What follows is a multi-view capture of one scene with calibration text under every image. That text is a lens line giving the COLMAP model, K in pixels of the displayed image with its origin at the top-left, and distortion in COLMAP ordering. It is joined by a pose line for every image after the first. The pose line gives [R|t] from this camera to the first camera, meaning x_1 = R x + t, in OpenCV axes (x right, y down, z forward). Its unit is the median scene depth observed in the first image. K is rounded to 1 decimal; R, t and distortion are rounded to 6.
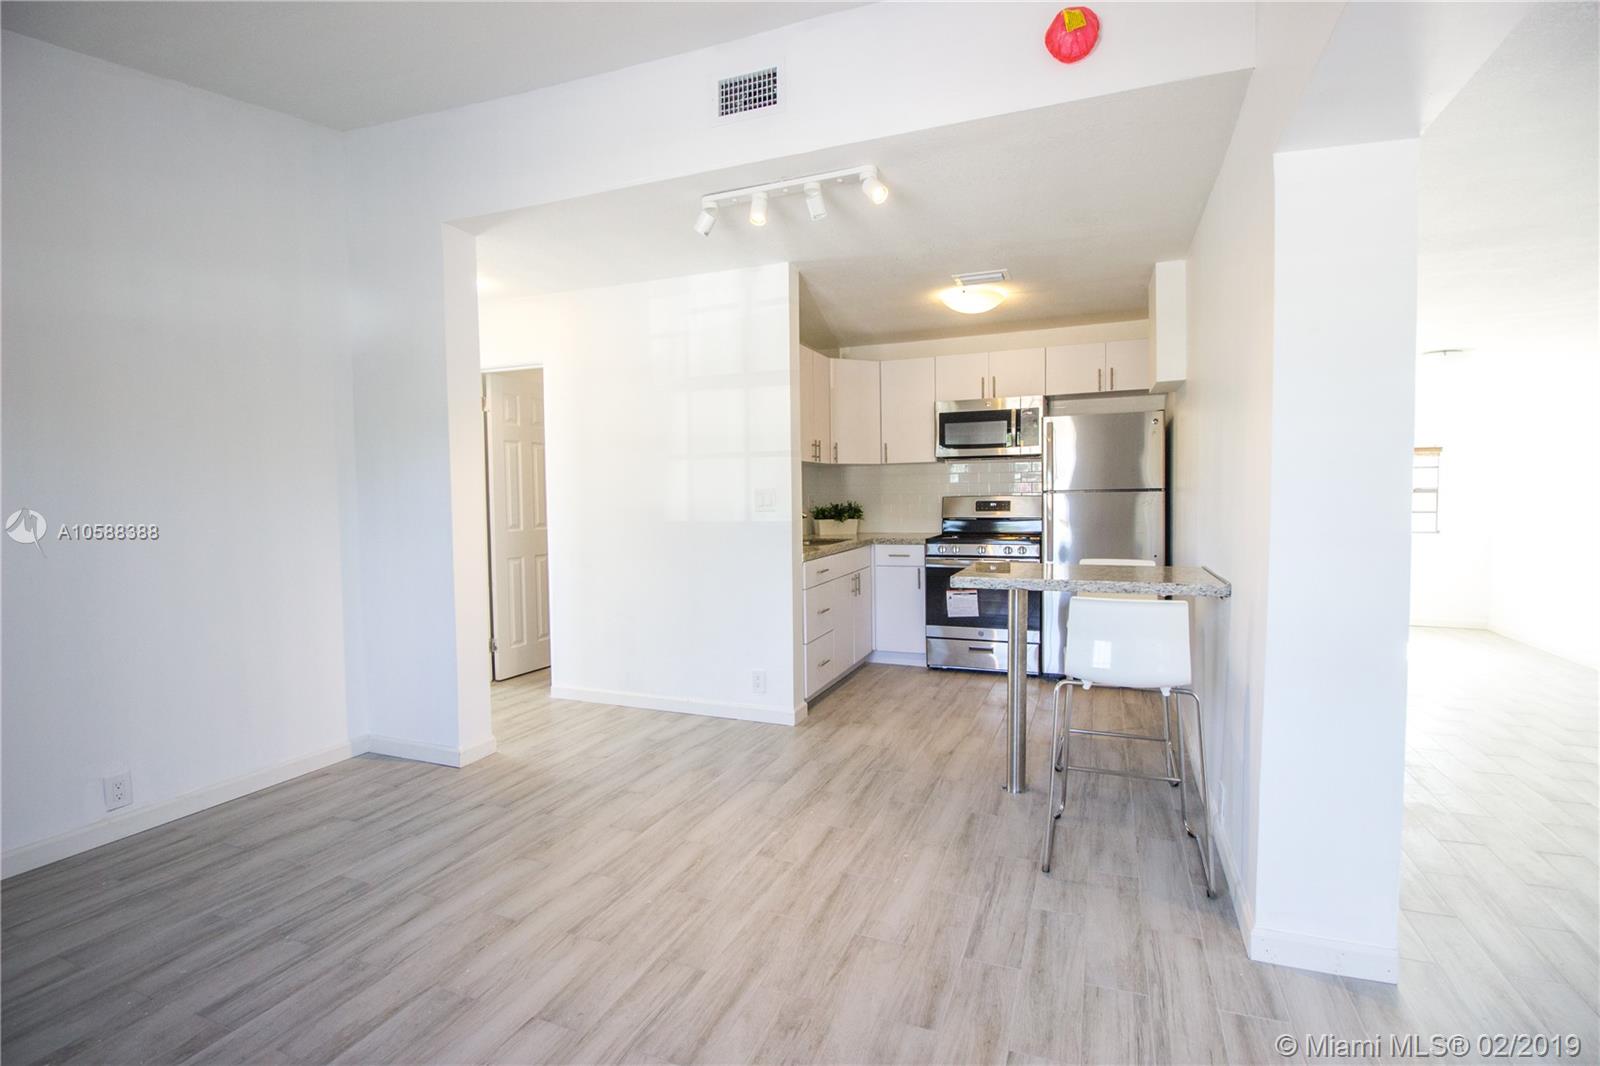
lens RADIAL K [[729.2, 0, 800.0], [0, 729.2, 533.0], [0, 0, 1]] dist [-0.009978, -0.000003]
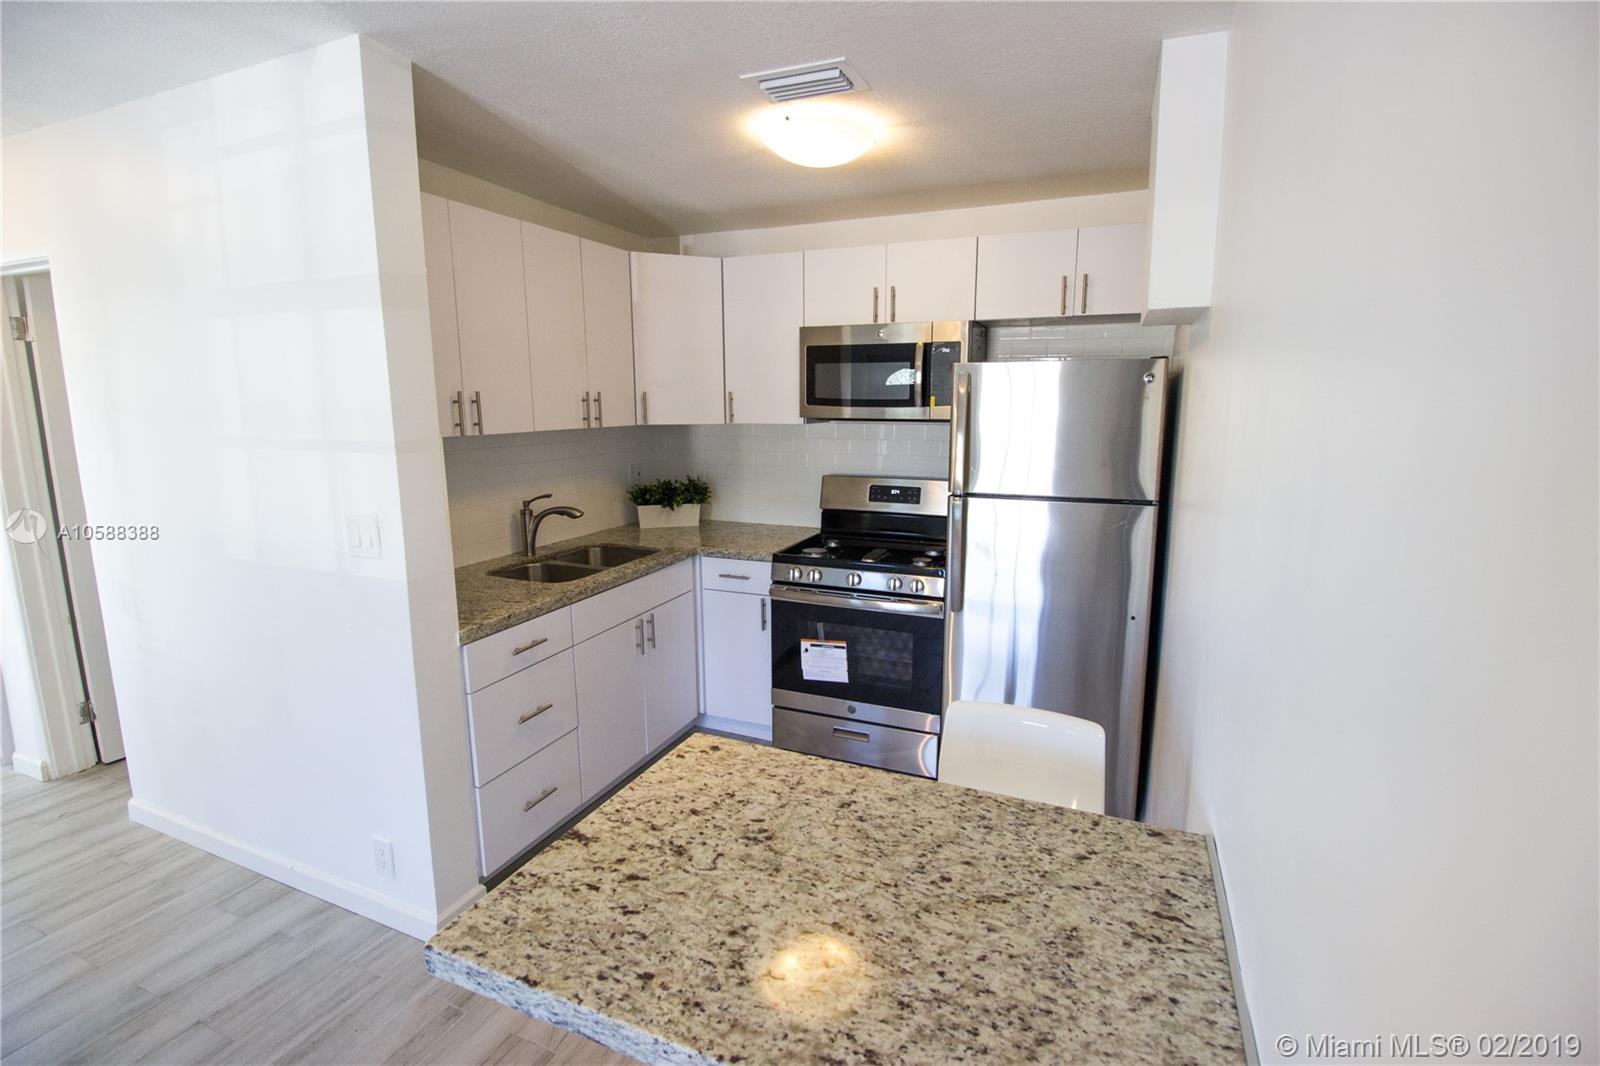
lens RADIAL K [[740.3, 0, 800.0], [0, 740.3, 533.0], [0, 0, 1]] dist [-0.021816, 0.000096]
pose [[0.999827, 0.016113, -0.009266, 0.241179], [-0.014829, 0.992034, 0.125095, -0.106561], [0.011207, -0.124936, 0.992101, 0.449347]]
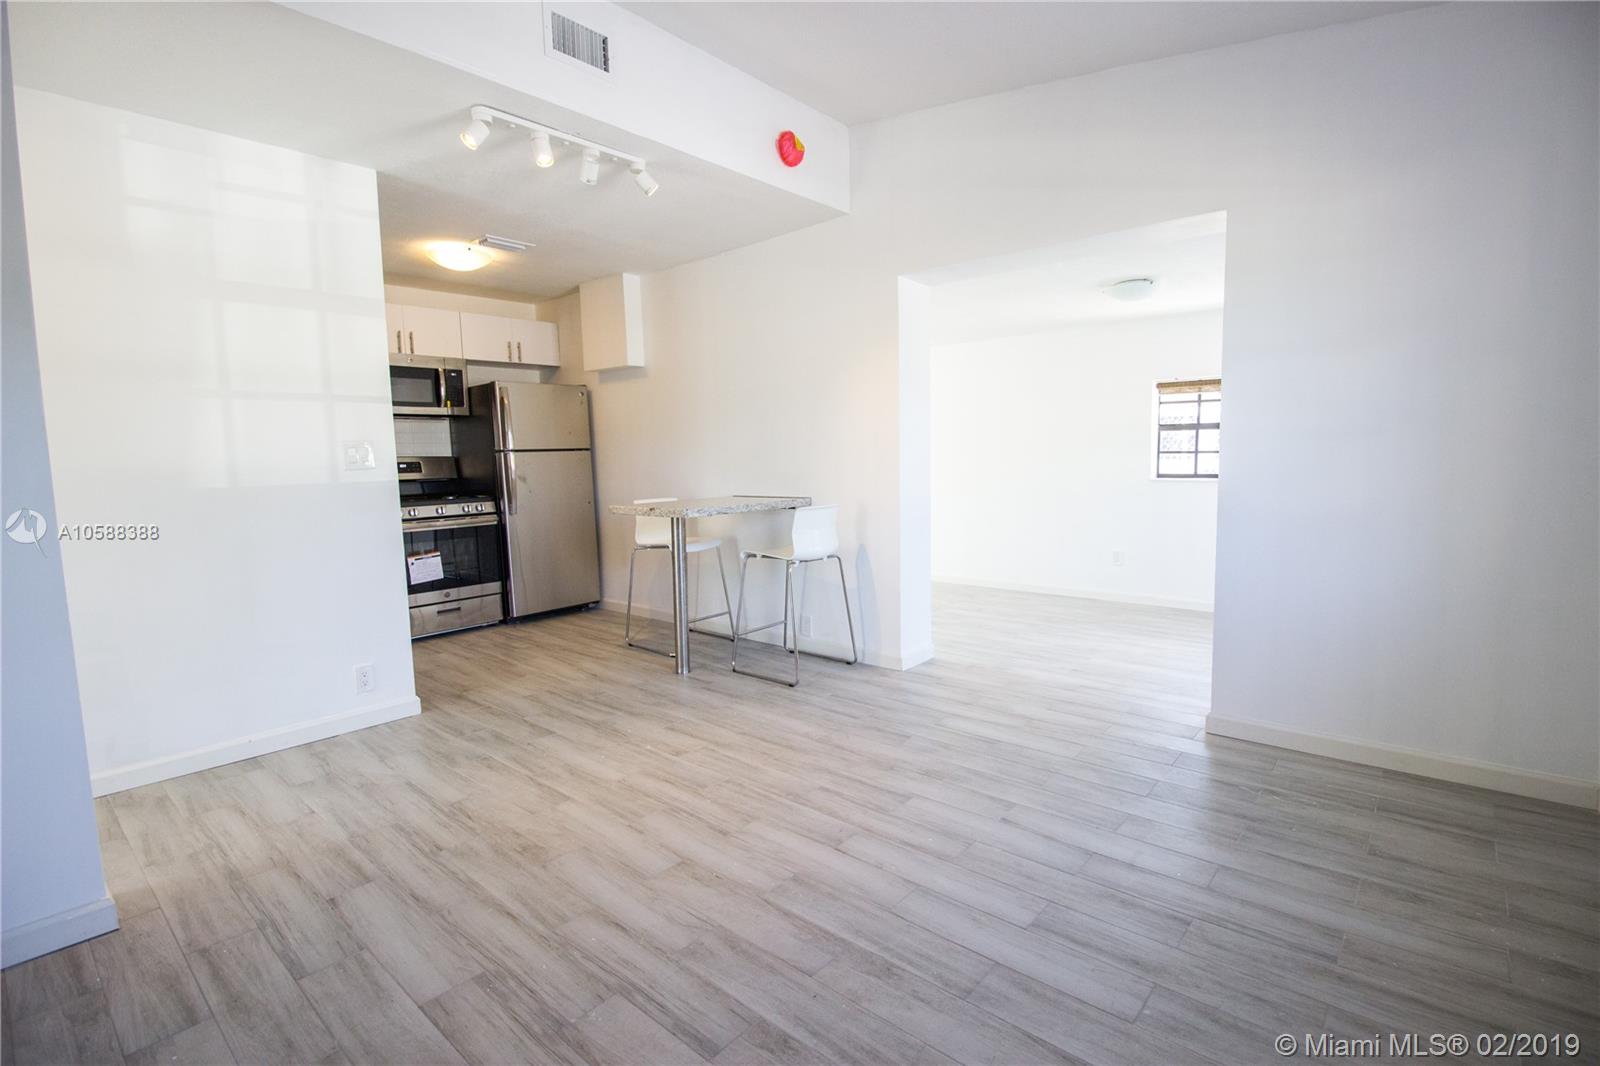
lens RADIAL K [[742.2, 0, 800.0], [0, 742.2, 533.0], [0, 0, 1]] dist [0.002486, 0.000341]
pose [[0.331932, -0.091984, 0.938808, -0.615338], [0.064917, 0.995102, 0.074547, 0.011668], [-0.941067, 0.036200, 0.336278, 0.242678]]
